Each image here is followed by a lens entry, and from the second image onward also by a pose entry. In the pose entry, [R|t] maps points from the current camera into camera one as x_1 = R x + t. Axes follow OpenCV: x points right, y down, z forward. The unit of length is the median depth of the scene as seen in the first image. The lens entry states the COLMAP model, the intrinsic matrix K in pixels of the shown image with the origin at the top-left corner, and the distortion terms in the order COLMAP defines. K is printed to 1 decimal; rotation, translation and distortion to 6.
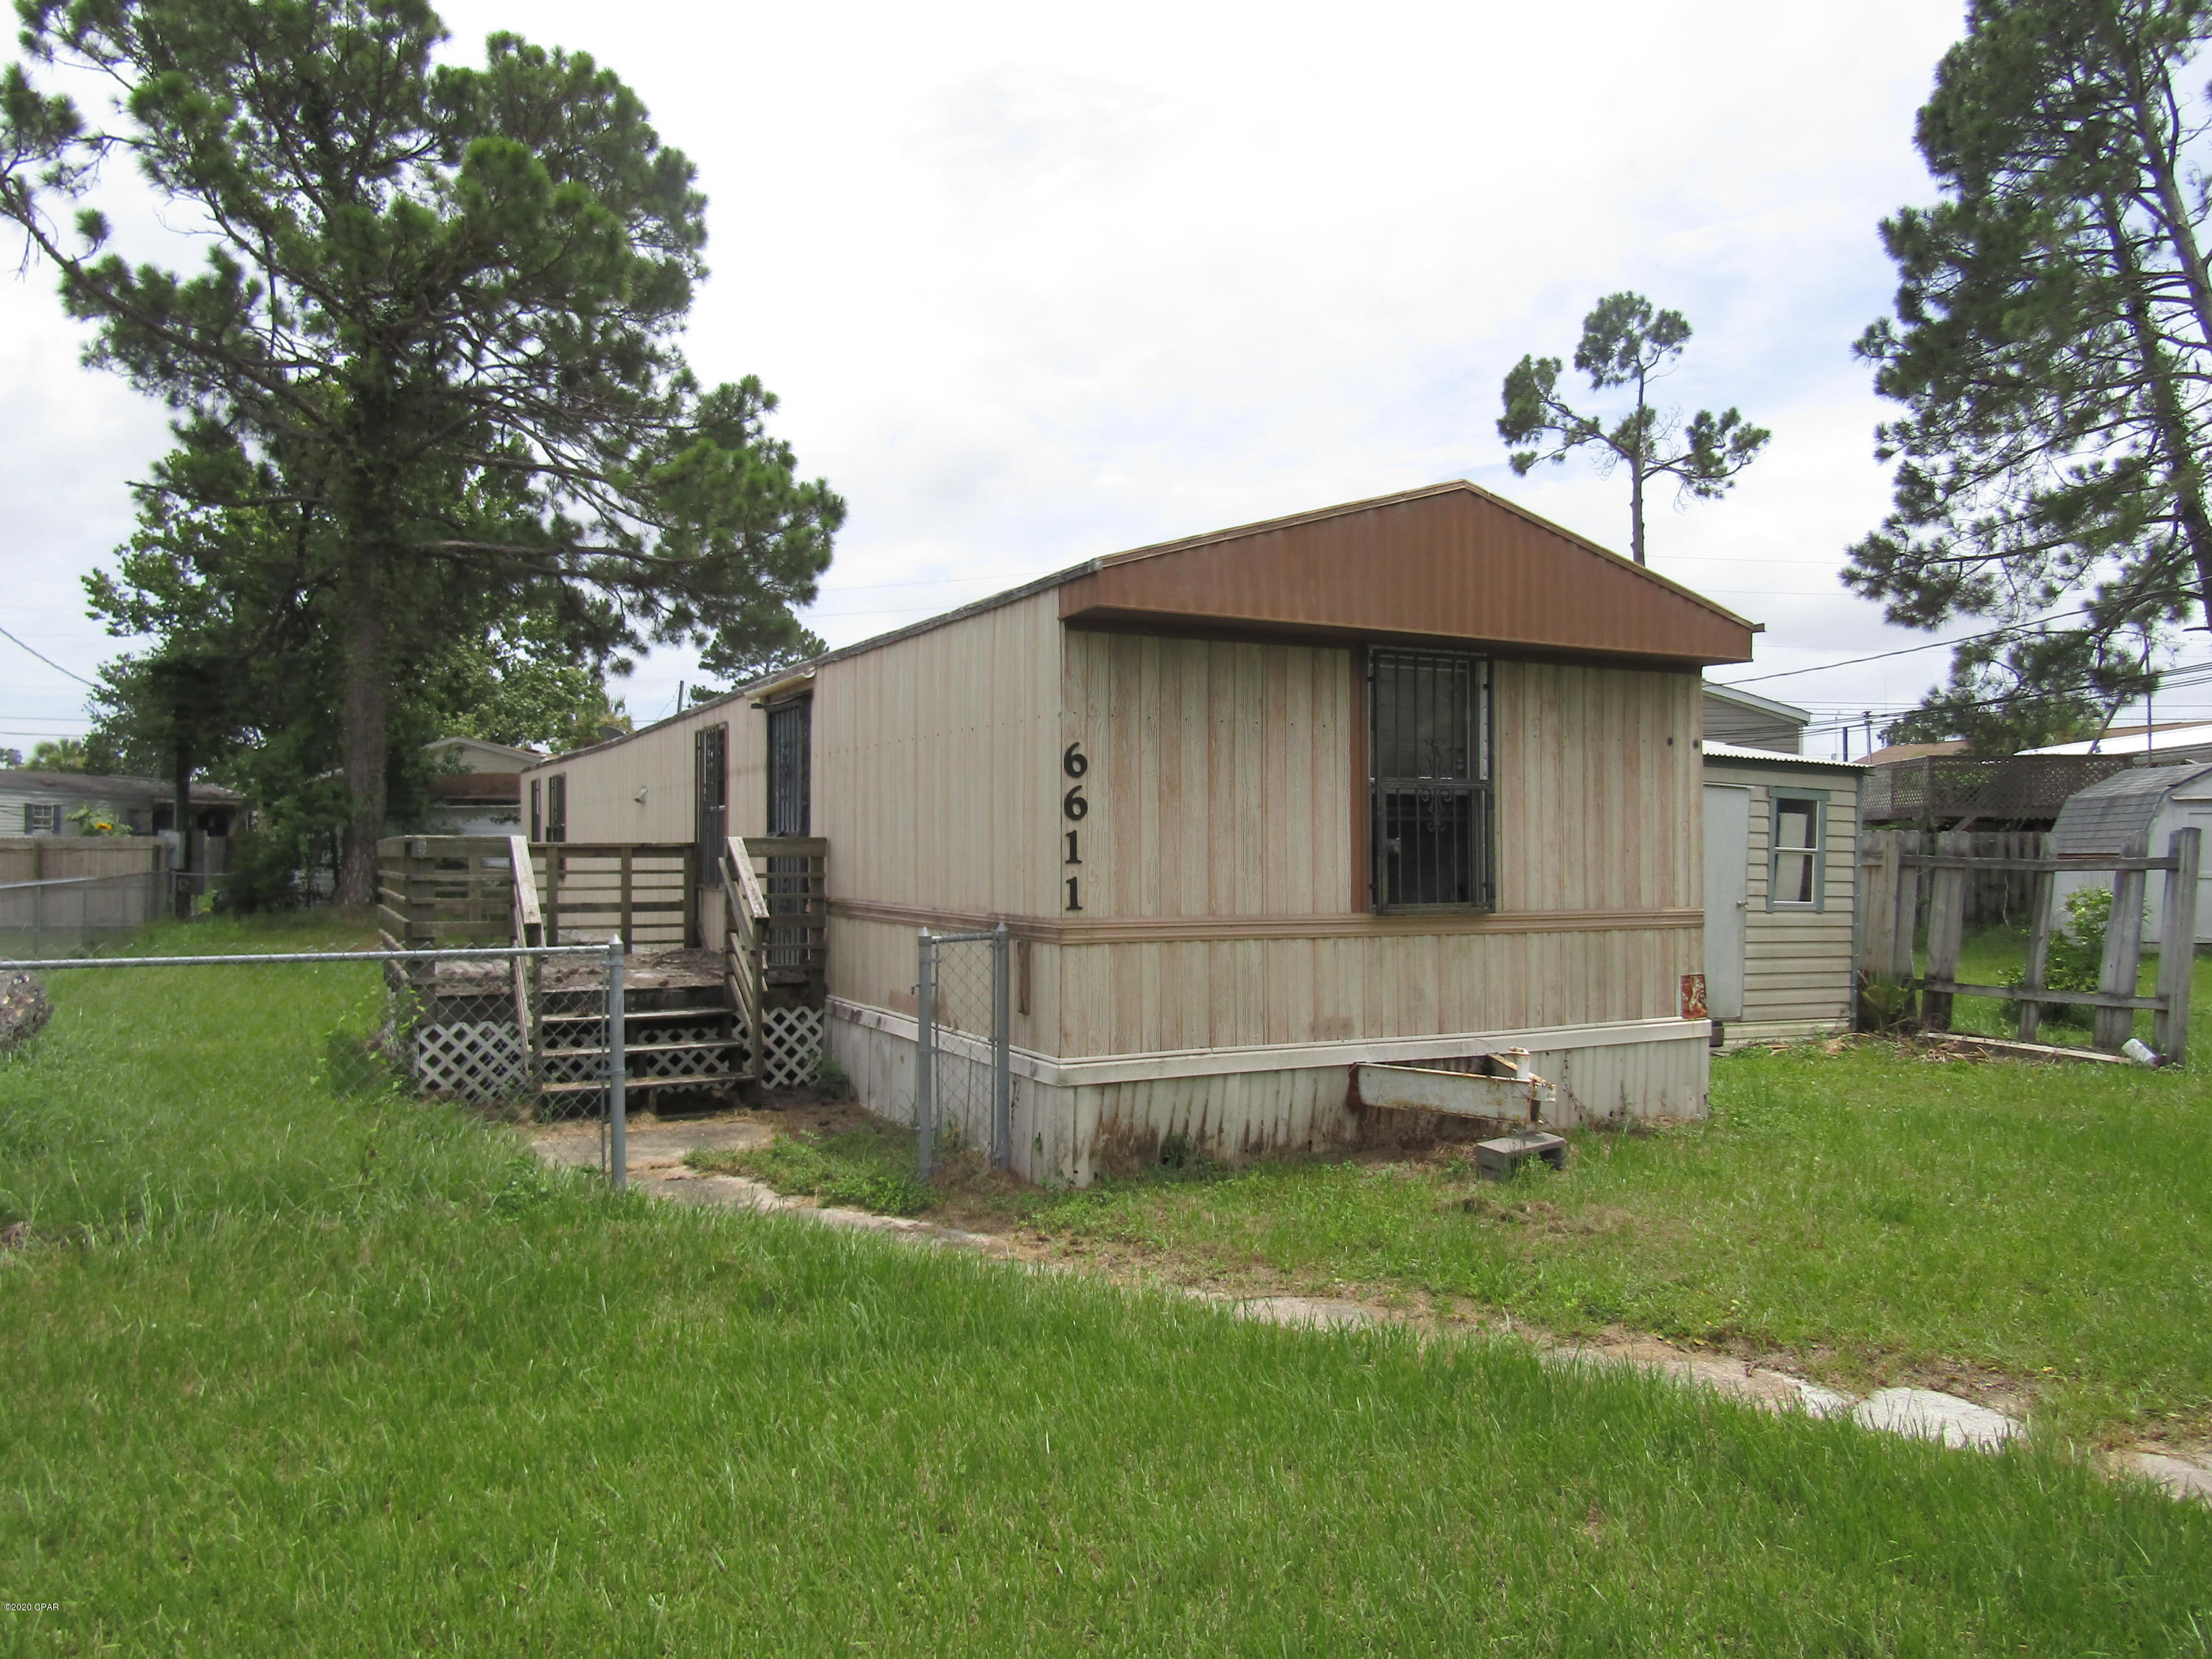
lens RADIAL K [[1585.9, 0, 1109.9], [0, 1585.9, 833.6], [0, 0, 1]] dist [0.000097, -0.011972]
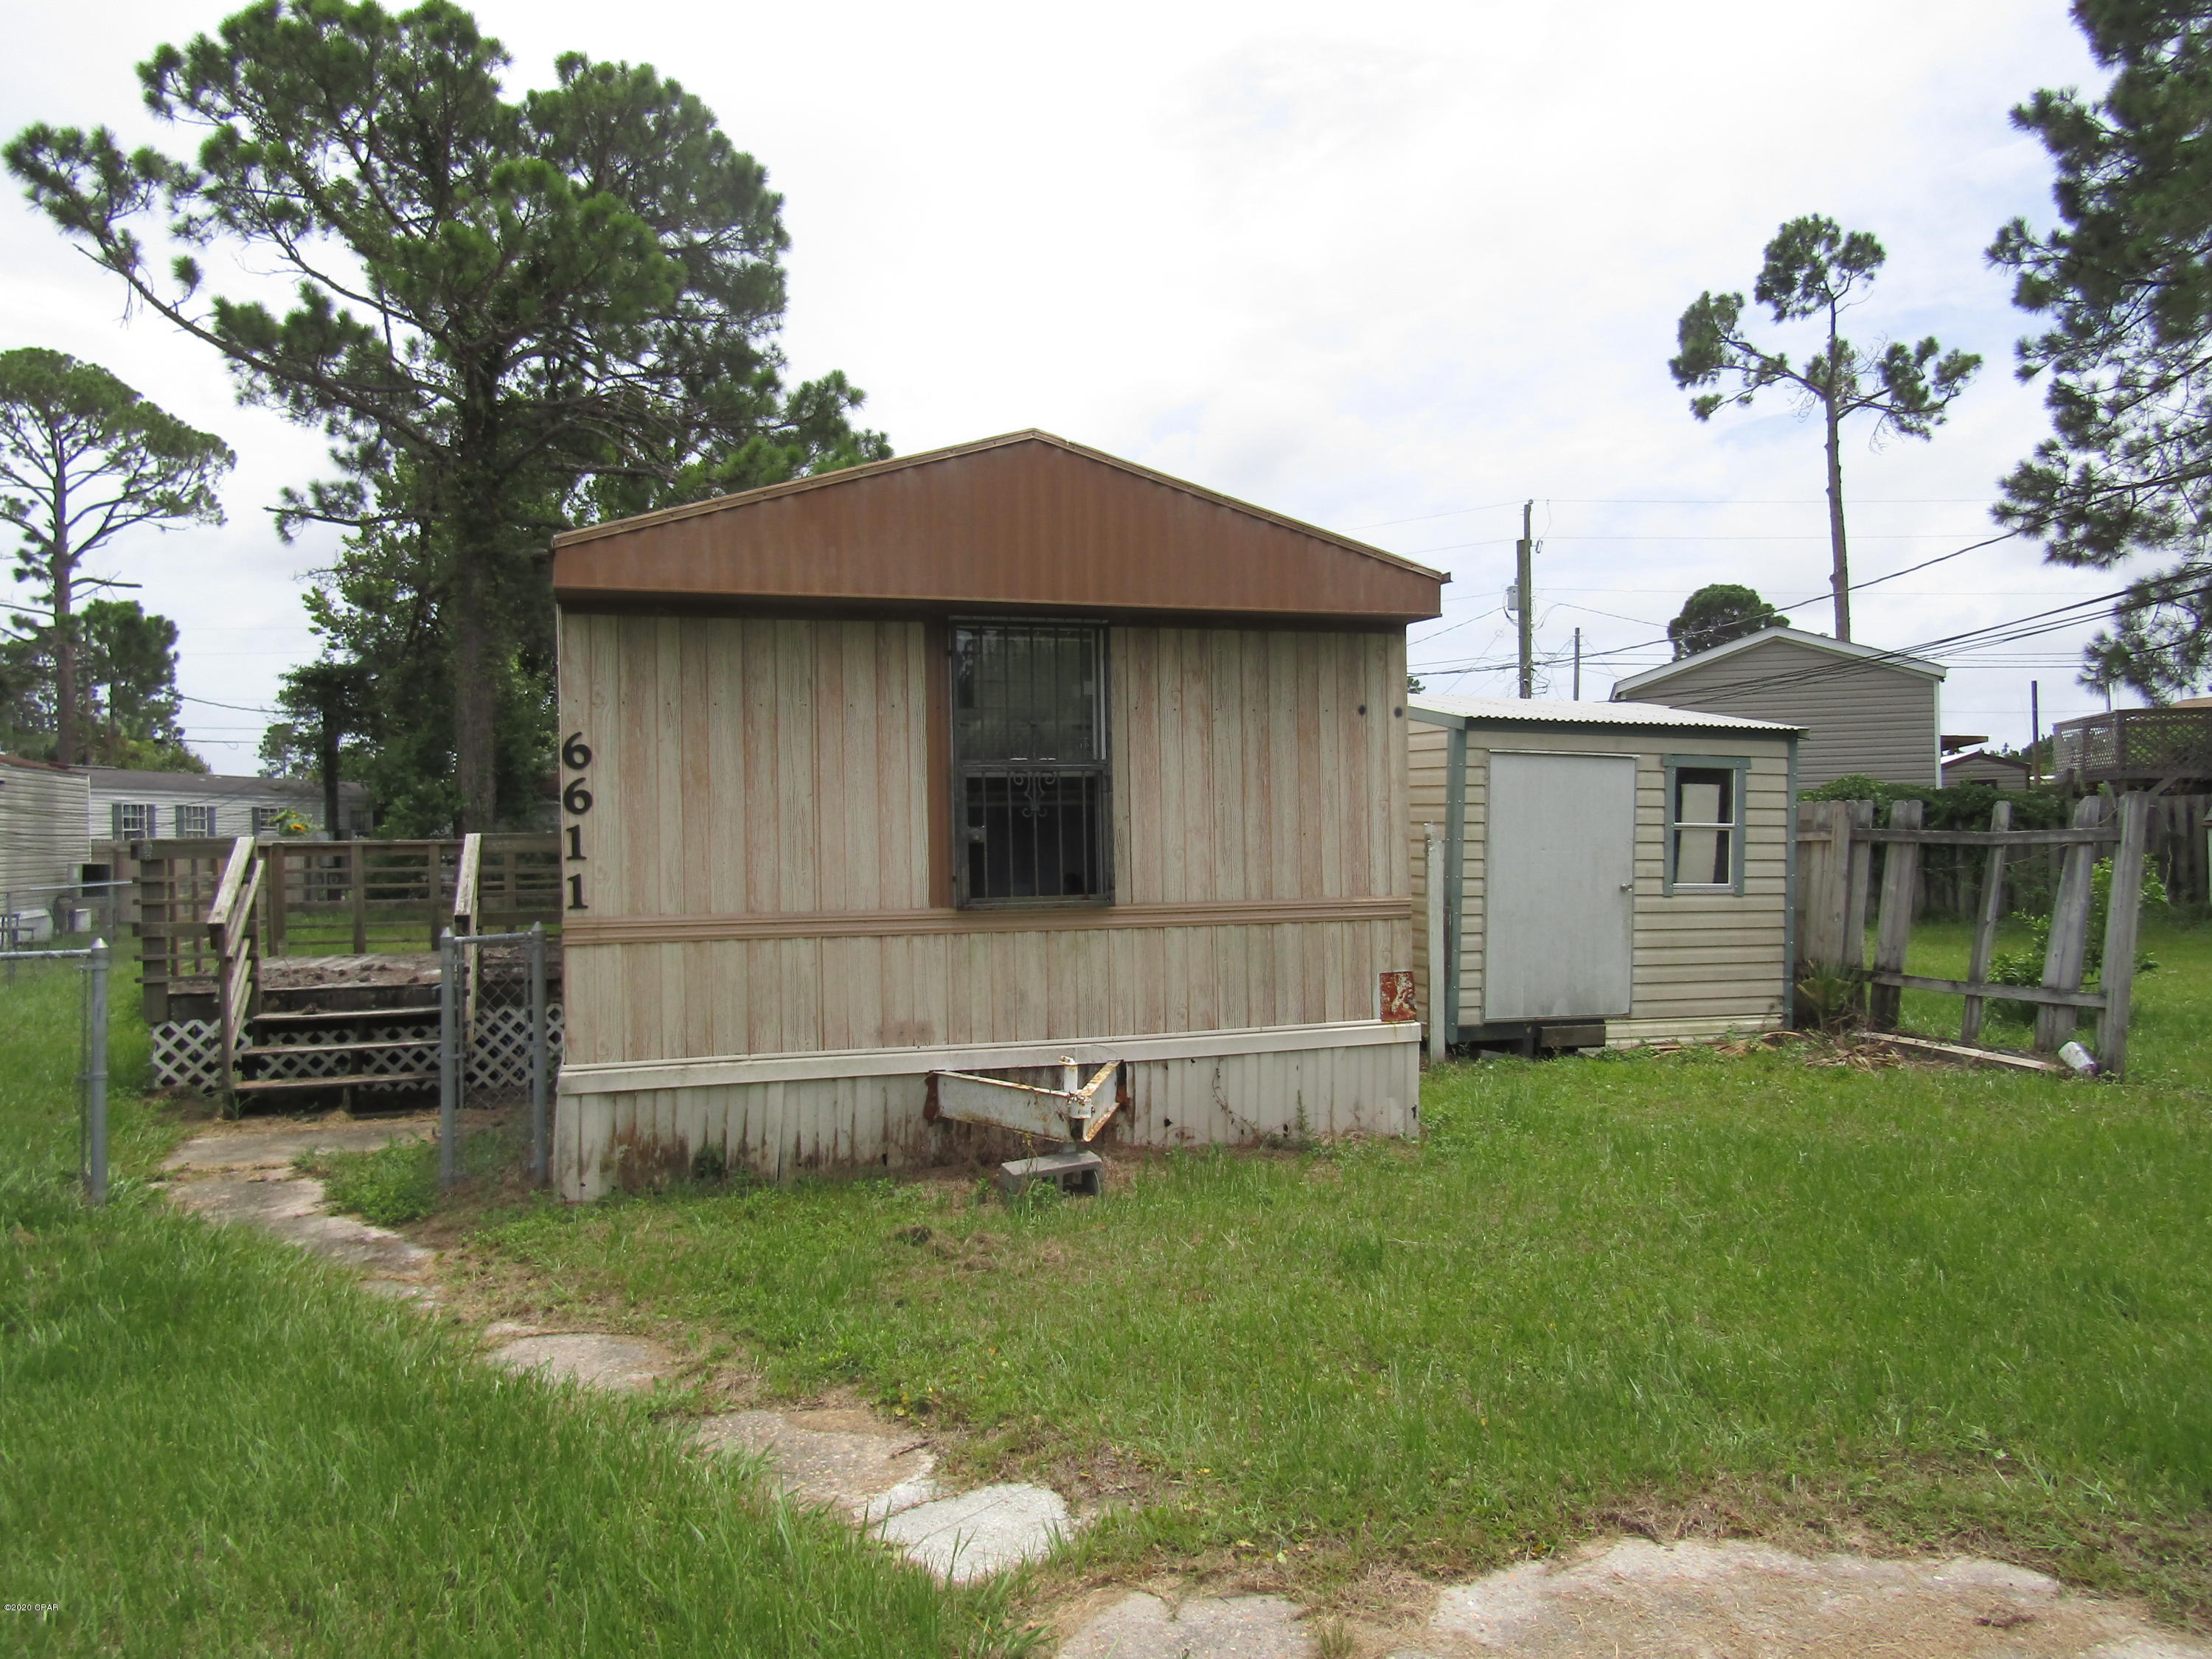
lens RADIAL K [[1585.9, 0, 1105.6], [0, 1585.9, 832.0], [0, 0, 1]] dist [0.000097, -0.011972]
pose [[0.984700, -0.017266, -0.173398, 0.254777], [0.019139, 0.999775, 0.009136, -0.000402], [0.173201, -0.012315, 0.984809, 0.068815]]
